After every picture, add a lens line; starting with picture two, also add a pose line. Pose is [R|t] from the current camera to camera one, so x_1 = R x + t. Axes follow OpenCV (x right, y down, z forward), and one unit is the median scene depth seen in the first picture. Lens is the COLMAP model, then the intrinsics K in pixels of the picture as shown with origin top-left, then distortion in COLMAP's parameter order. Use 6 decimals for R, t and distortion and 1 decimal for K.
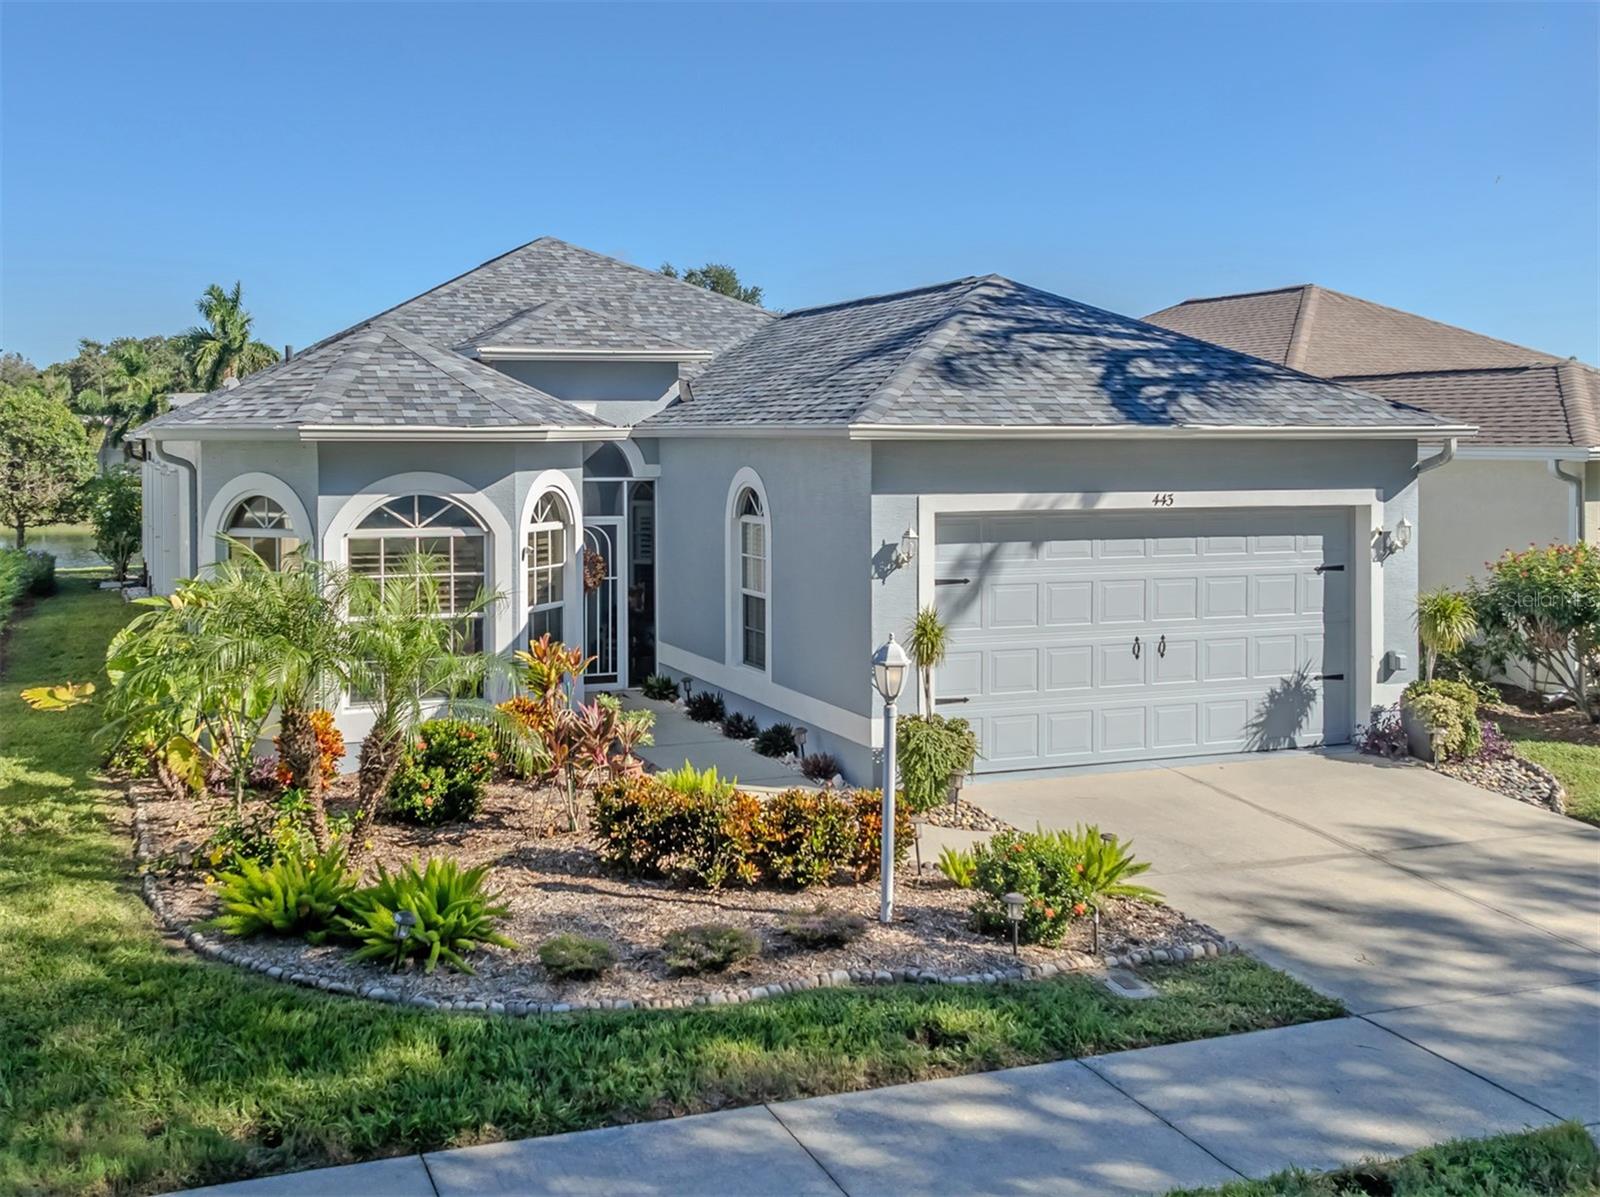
lens RADIAL K [[1580.8, 0, 663.2], [0, 1580.8, 604.3], [0, 0, 1]] dist [-0.018522, -0.014702]
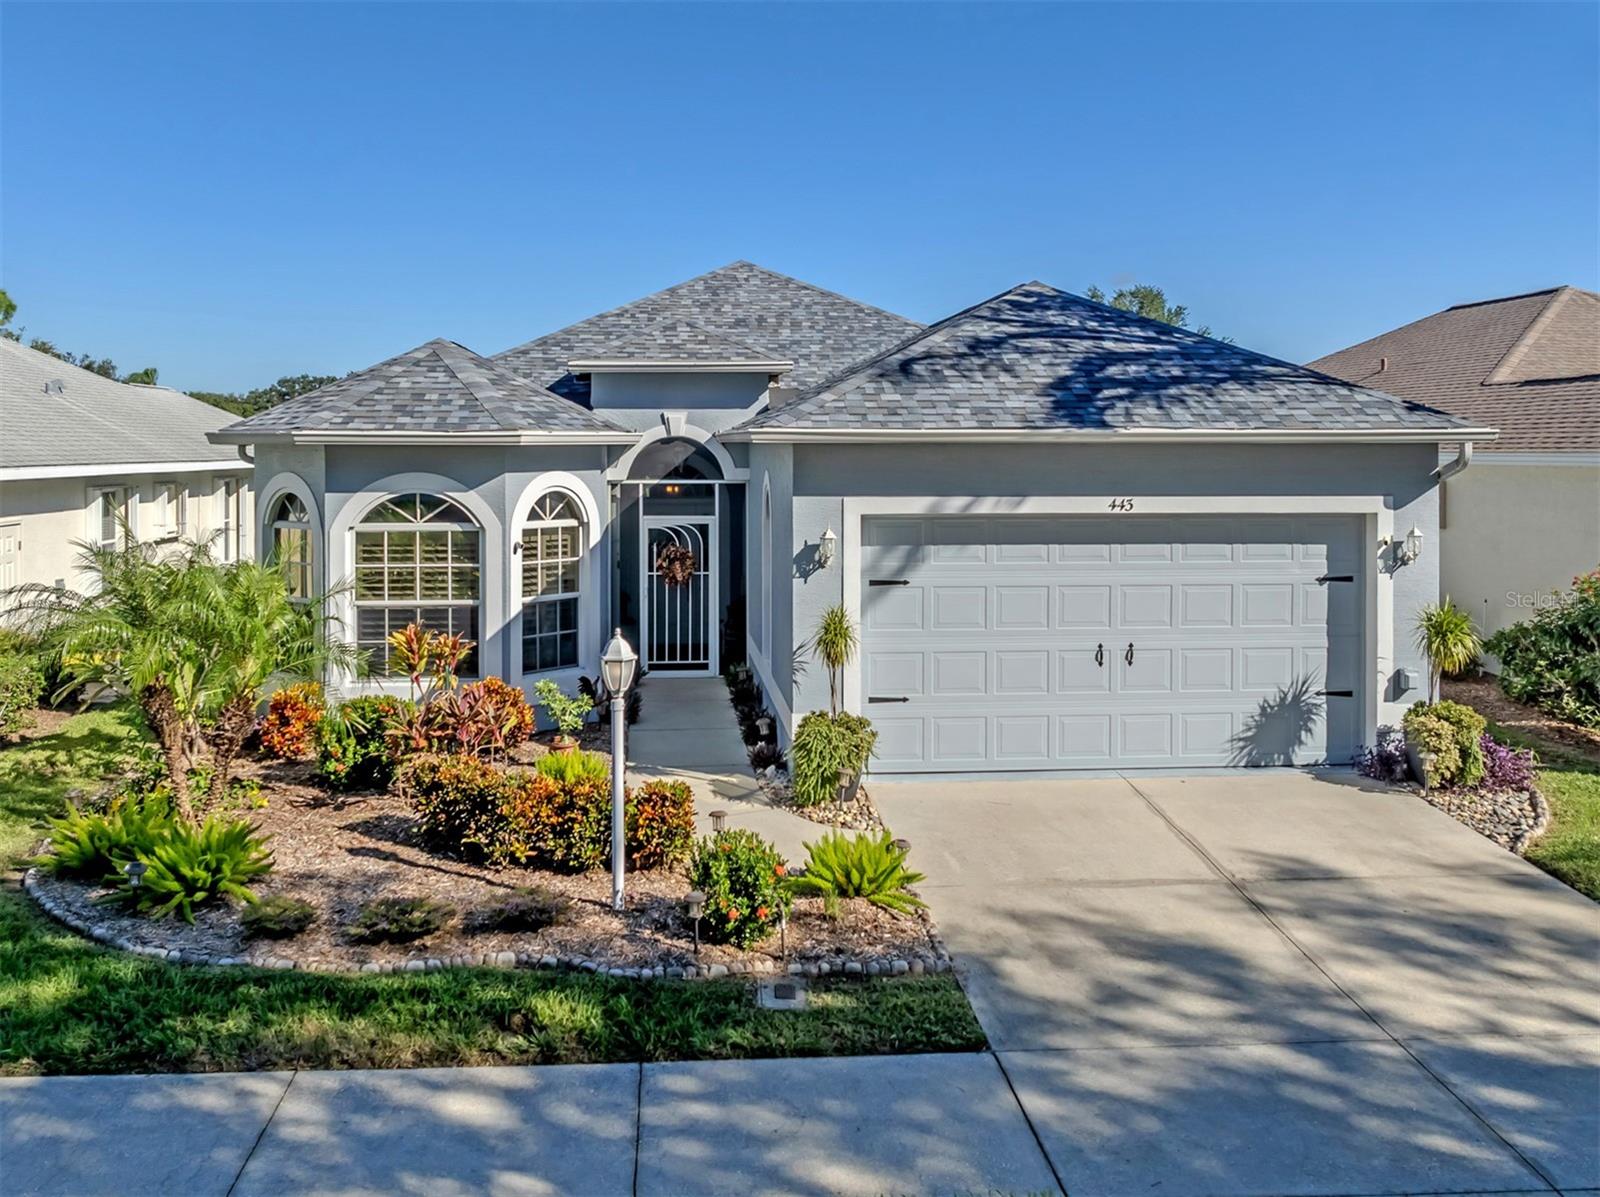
lens RADIAL K [[1416.3, 0, 800.0], [0, 1416.3, 598.5], [0, 0, 1]] dist [-0.022664, -0.004948]
pose [[0.967114, 0.027598, -0.252843, 0.356772], [-0.027407, 0.999615, 0.004275, -0.006444], [0.252864, 0.002795, 0.967498, 0.101486]]
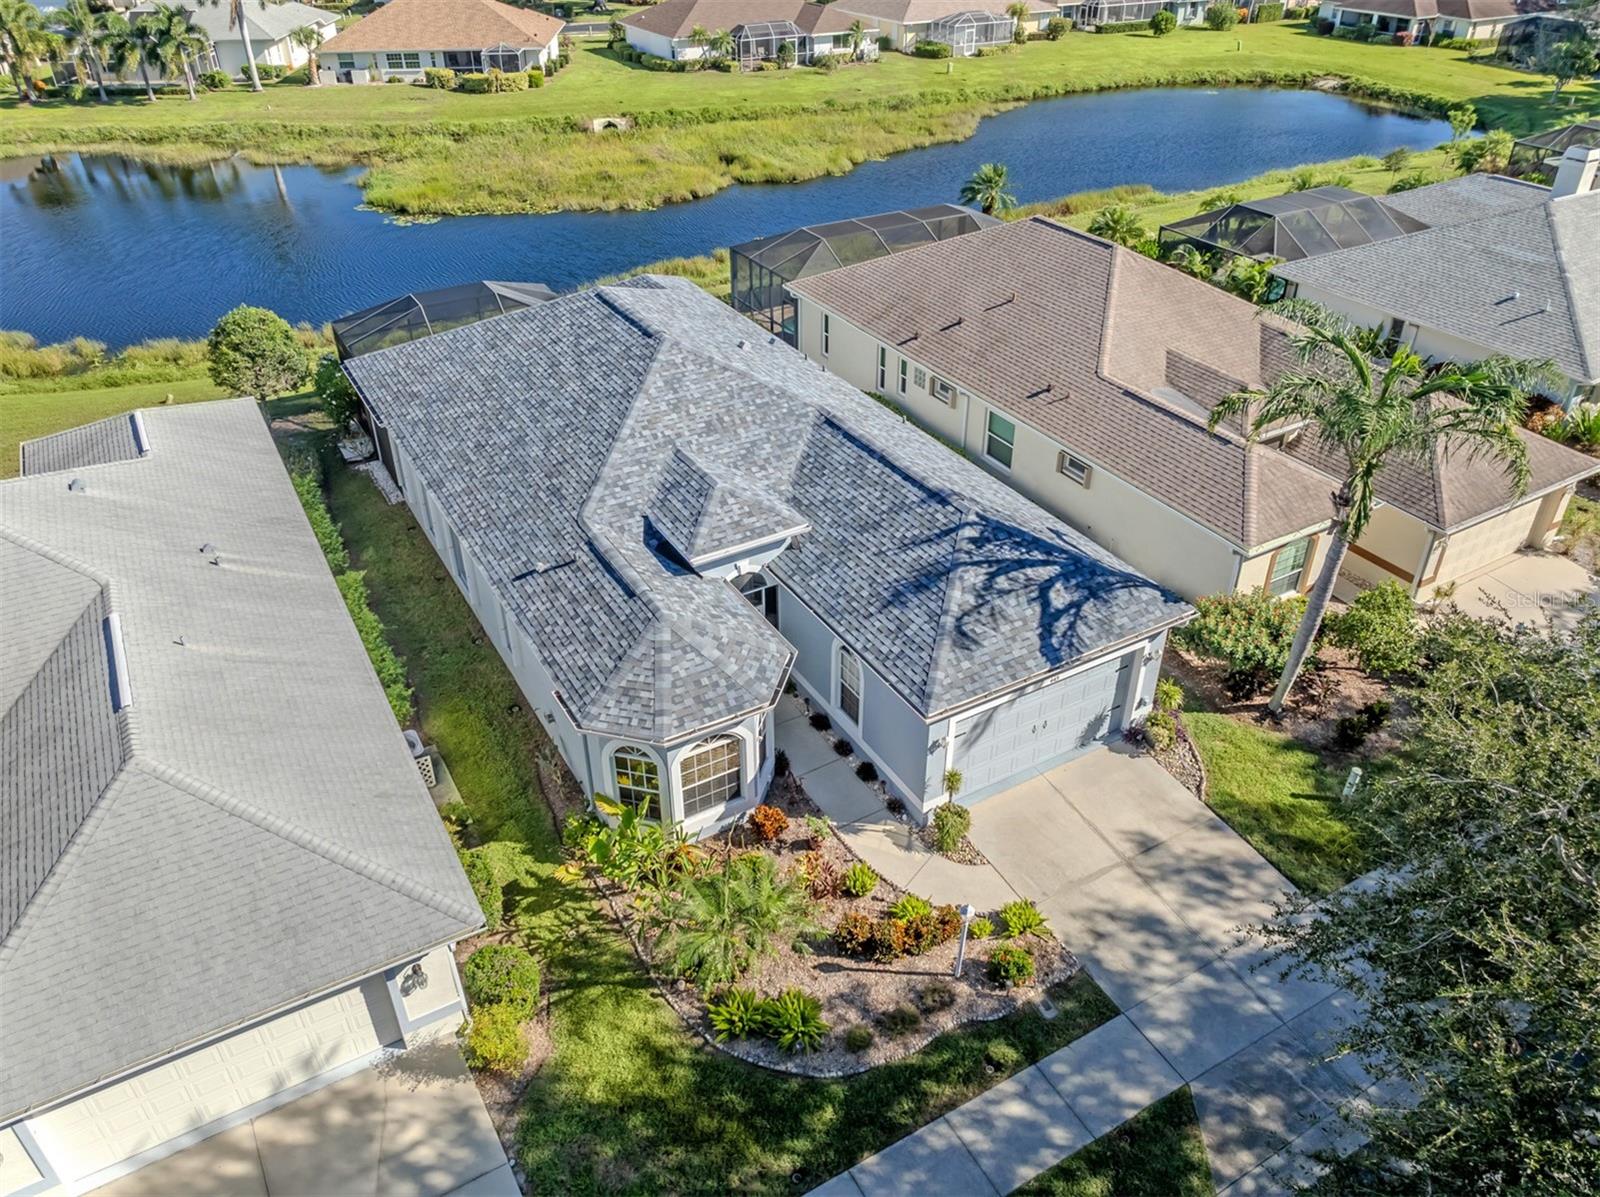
lens RADIAL K [[1135.2, 0, 800.3], [0, 1135.2, 623.5], [0, 0, 1]] dist [-0.008000, -0.002119]
pose [[0.978110, -0.101760, 0.181510, -0.290463], [-0.003127, 0.864987, 0.501785, -0.911249], [-0.208065, -0.491369, 0.845734, -0.177733]]
